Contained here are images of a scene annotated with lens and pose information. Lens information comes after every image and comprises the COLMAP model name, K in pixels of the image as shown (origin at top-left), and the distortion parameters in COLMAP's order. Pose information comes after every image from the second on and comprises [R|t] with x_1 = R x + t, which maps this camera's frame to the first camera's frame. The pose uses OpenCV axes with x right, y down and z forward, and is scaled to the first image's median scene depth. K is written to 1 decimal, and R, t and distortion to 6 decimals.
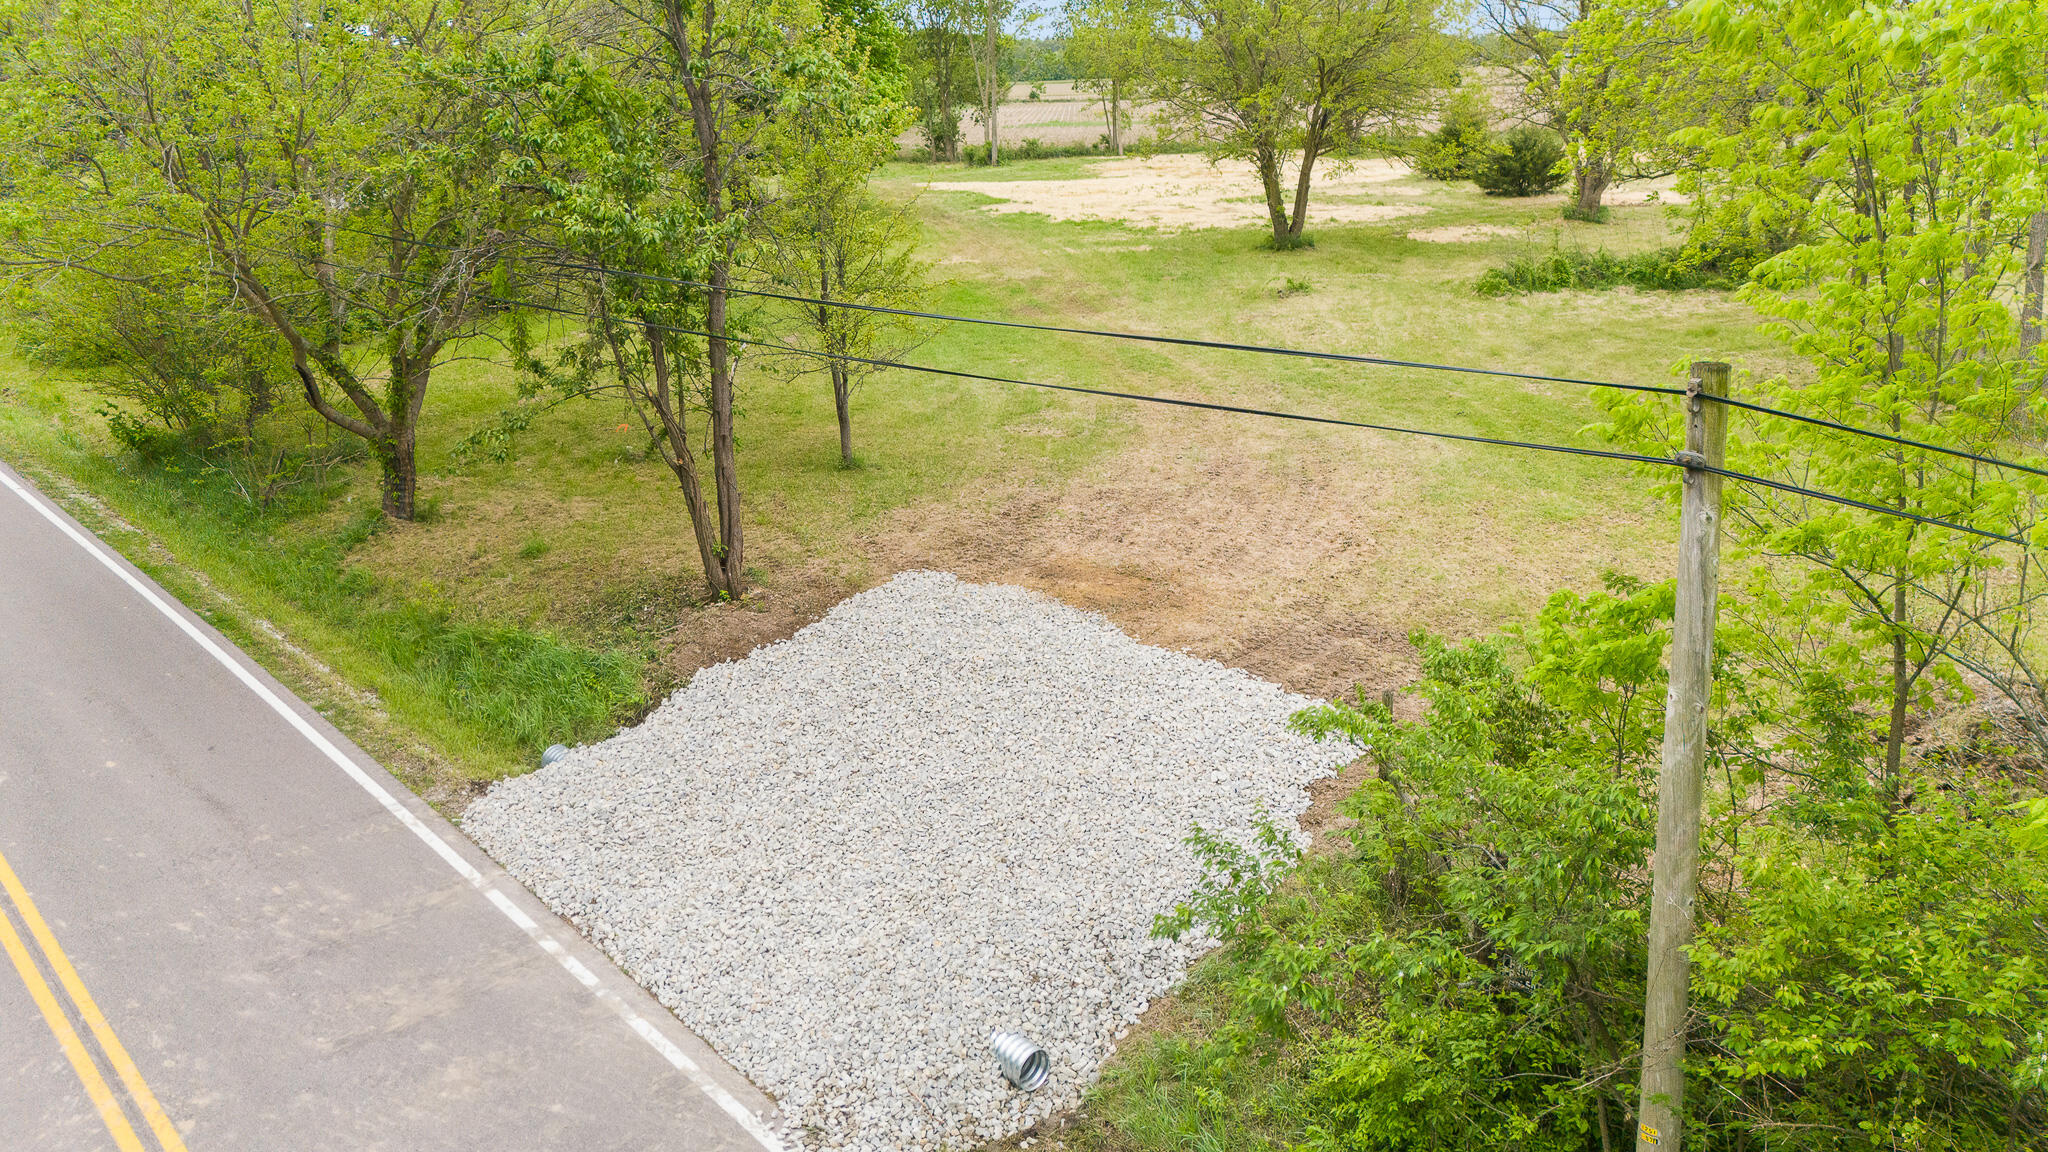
lens RADIAL K [[1504.9, 0, 1027.5], [0, 1504.9, 580.6], [0, 0, 1]] dist [0.090462, -0.094213]
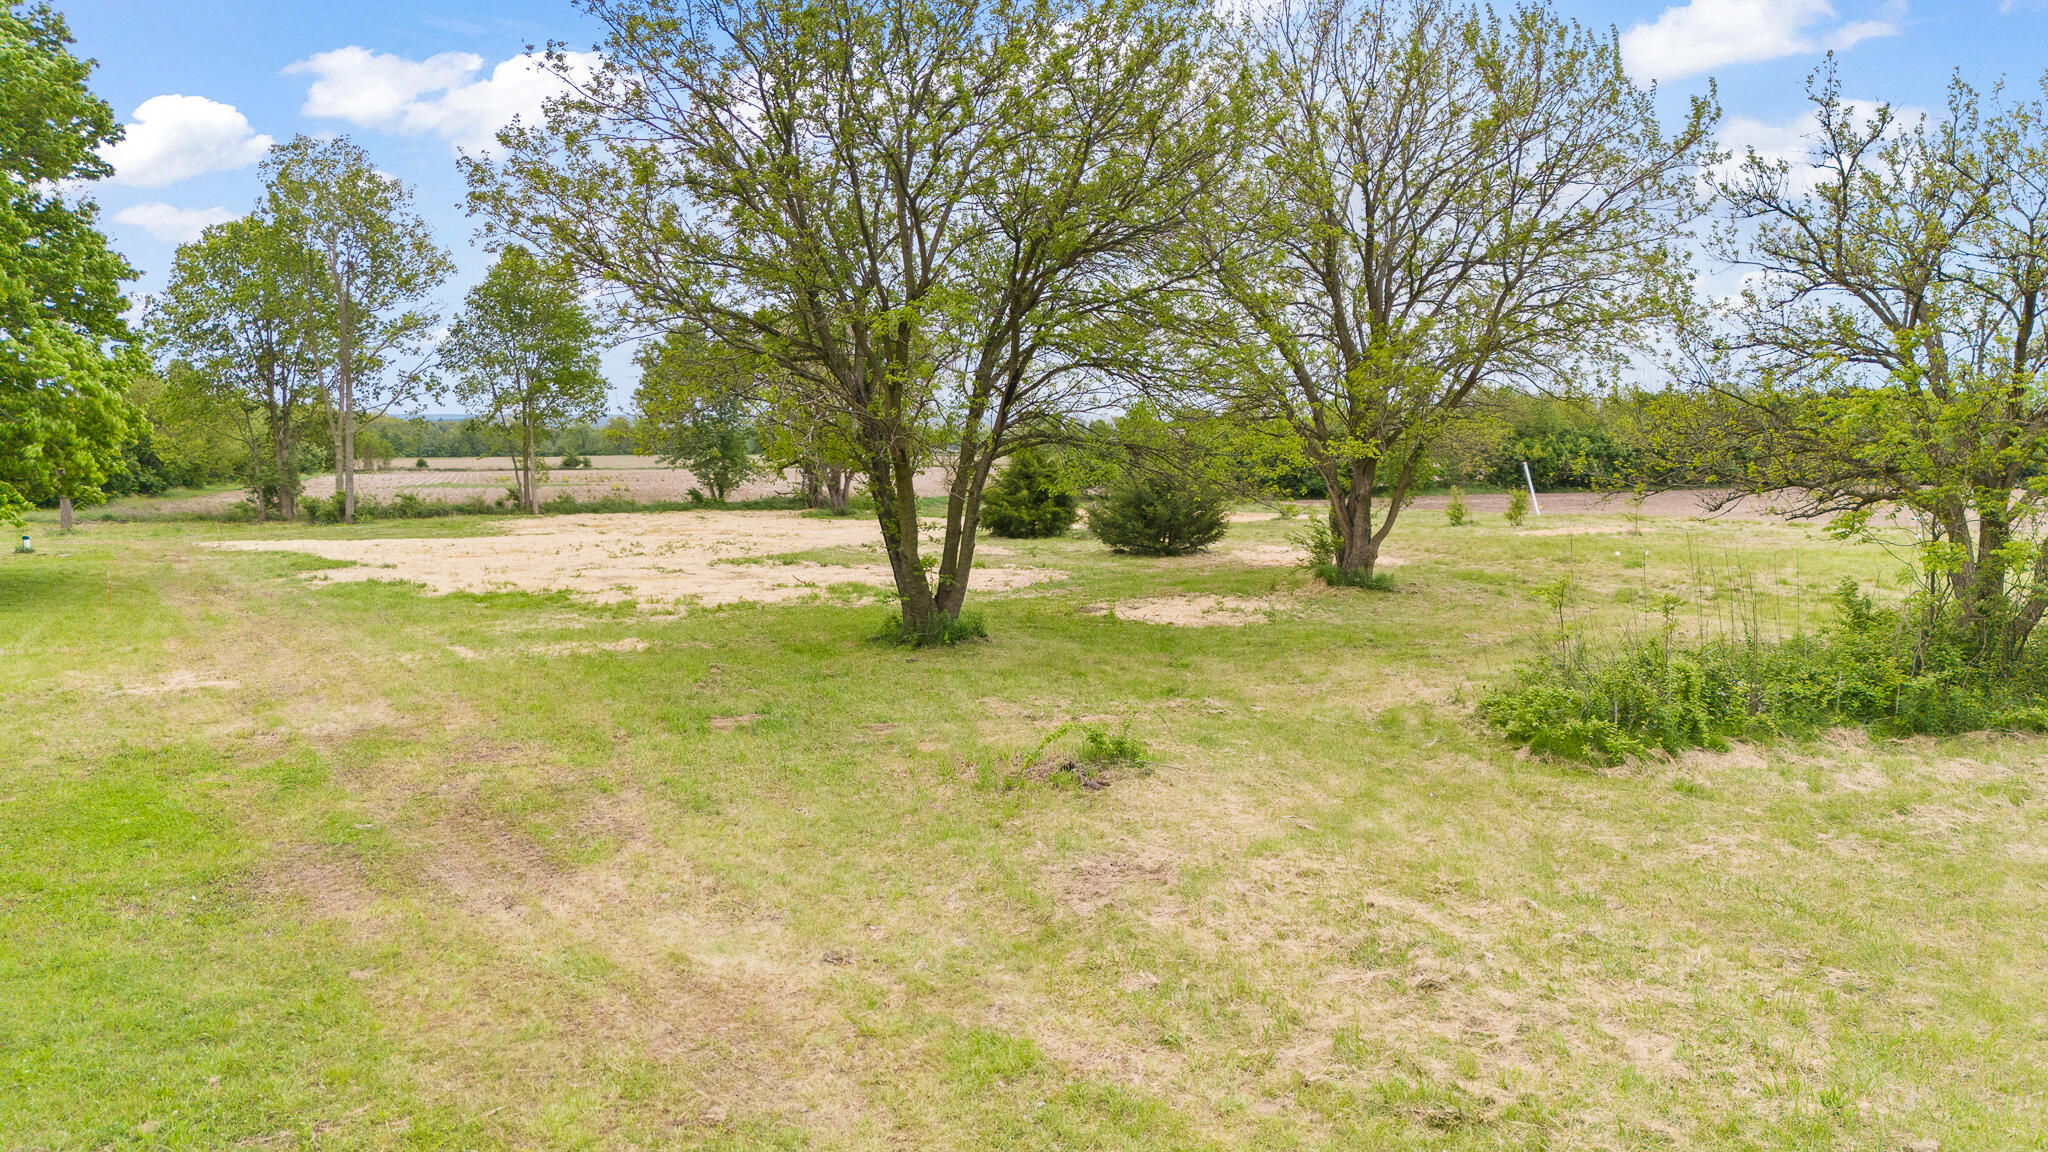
lens RADIAL K [[1504.9, 0, 1027.5], [0, 1504.9, 580.6], [0, 0, 1]] dist [0.090462, -0.094213]
pose [[0.928513, -0.007759, 0.371219, 0.012334], [0.097050, 0.970097, -0.222471, -0.093445], [-0.358392, 0.242594, 0.901501, 0.400393]]
